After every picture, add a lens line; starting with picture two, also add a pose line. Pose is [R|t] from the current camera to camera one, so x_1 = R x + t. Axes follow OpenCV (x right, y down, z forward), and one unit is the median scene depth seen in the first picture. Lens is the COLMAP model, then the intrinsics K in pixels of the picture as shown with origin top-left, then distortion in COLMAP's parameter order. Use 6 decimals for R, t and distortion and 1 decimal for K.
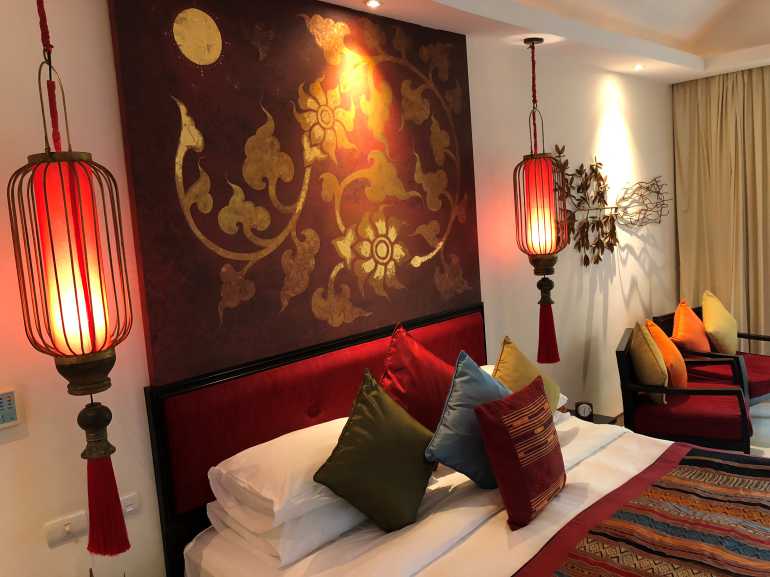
lens RADIAL K [[638.9, 0, 385.2], [0, 638.9, 288.2], [0, 0, 1]] dist [0.030567, -0.108851]
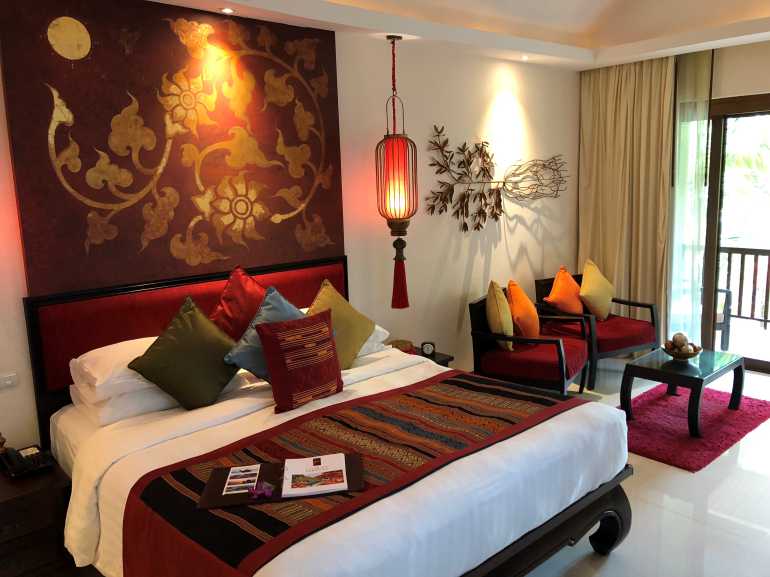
lens RADIAL K [[636.6, 0, 385.3], [0, 636.6, 288.2], [0, 0, 1]] dist [-0.005870, -0.001472]
pose [[0.998096, 0.052456, -0.032446, 0.309537], [-0.050486, 0.996991, 0.058820, 0.010052], [0.035434, -0.057070, 0.997741, -0.231356]]
